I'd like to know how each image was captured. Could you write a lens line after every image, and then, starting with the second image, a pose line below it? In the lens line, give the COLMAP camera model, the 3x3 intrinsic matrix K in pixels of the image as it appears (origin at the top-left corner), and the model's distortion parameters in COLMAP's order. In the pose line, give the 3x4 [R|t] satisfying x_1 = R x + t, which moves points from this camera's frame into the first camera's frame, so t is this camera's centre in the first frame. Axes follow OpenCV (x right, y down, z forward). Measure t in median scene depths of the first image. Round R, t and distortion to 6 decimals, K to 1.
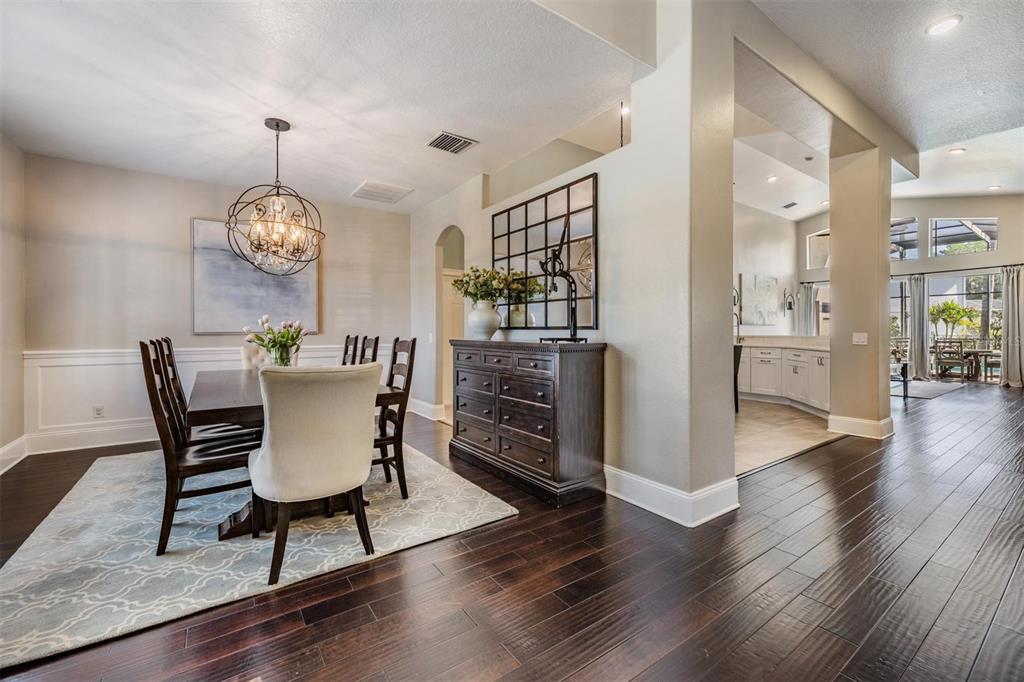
lens RADIAL K [[434.5, 0, 507.8], [0, 434.5, 336.3], [0, 0, 1]] dist [-0.002059, 0.000201]
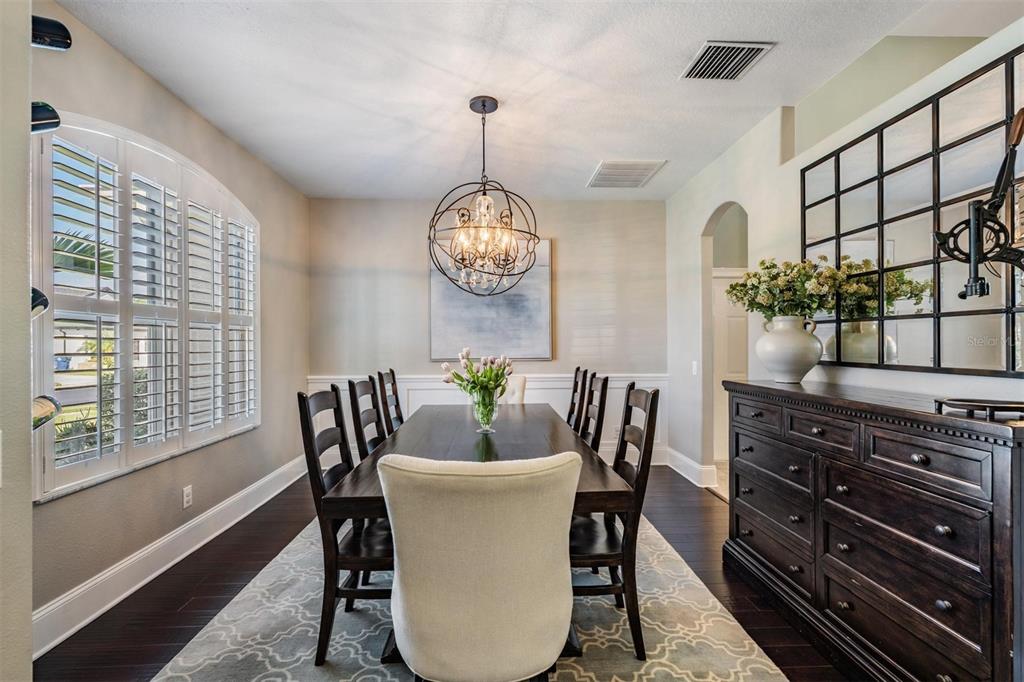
lens RADIAL K [[468.0, 0, 509.9], [0, 468.0, 344.3], [0, 0, 1]] dist [0.001050, -0.000213]
pose [[0.844274, -0.003700, -0.535898, -0.032424], [-0.000369, 0.999972, -0.007486, -0.040409], [0.535911, 0.006518, 0.844249, 0.275029]]
